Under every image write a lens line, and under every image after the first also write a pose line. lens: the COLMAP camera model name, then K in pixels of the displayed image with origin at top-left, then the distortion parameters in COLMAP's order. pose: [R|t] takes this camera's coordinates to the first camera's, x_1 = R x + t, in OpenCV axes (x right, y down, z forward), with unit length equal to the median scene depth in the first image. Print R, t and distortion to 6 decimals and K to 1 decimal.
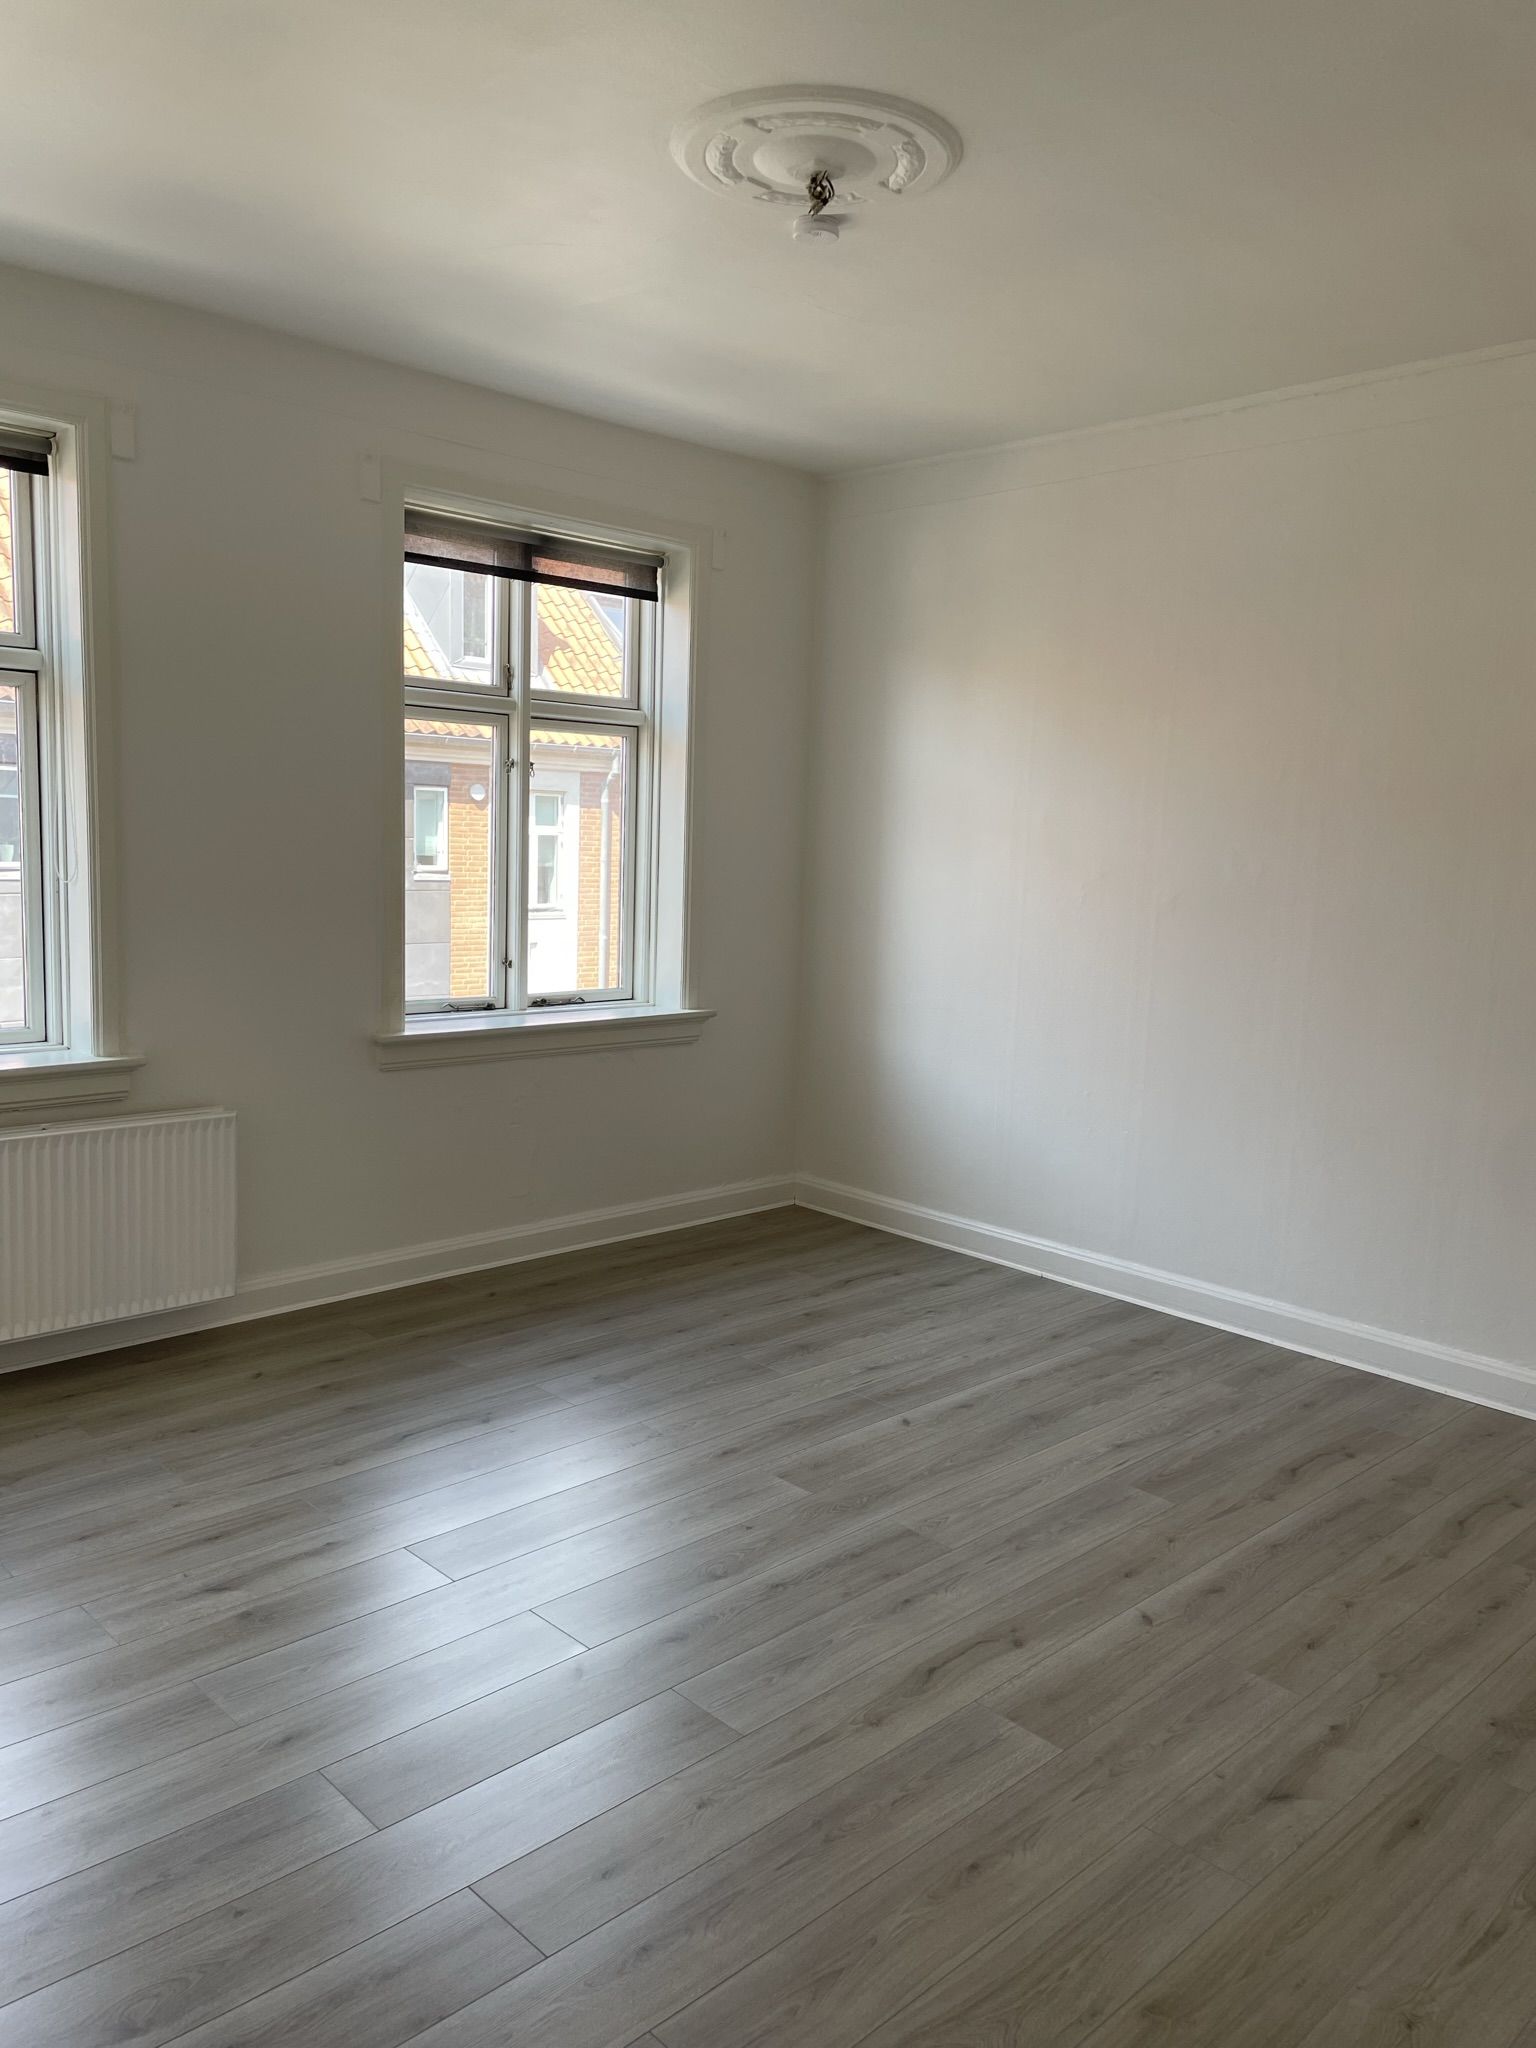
lens RADIAL K [[1556.9, 0, 773.3], [0, 1556.9, 1016.5], [0, 0, 1]] dist [0.010976, -0.012784]
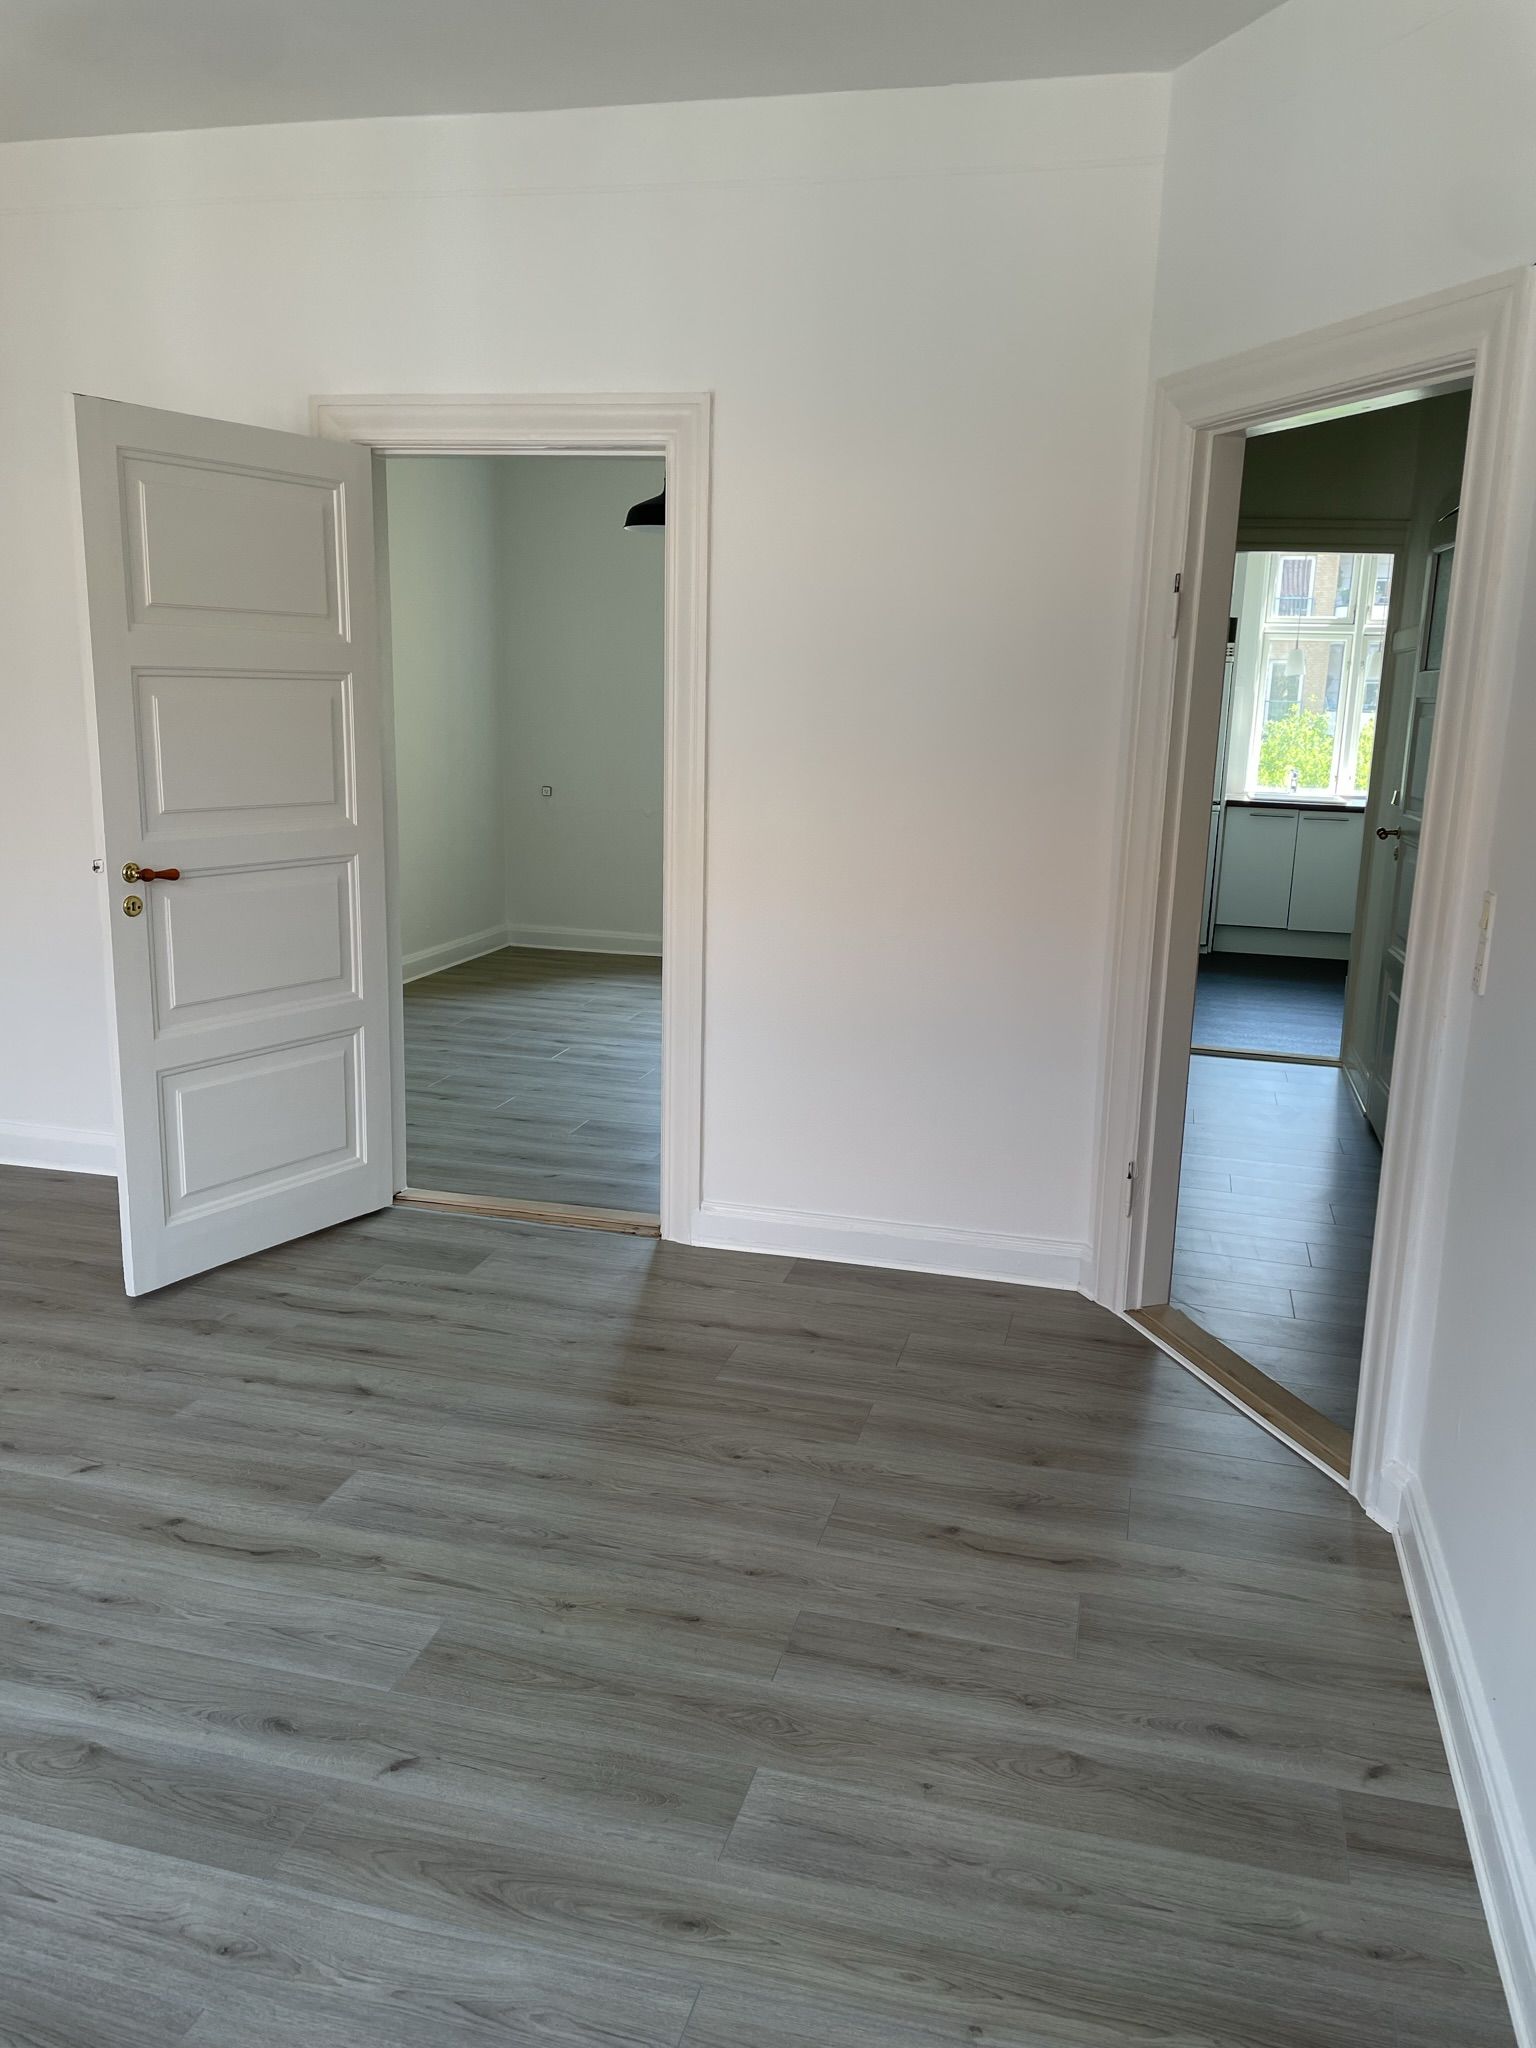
lens RADIAL K [[1556.9, 0, 769.9], [0, 1556.9, 1020.1], [0, 0, 1]] dist [0.010976, -0.012784]
pose [[-0.524302, -0.231000, 0.819602, -0.833878], [0.058026, 0.950573, 0.305032, -0.177900], [-0.849553, 0.207487, -0.484983, 1.223630]]
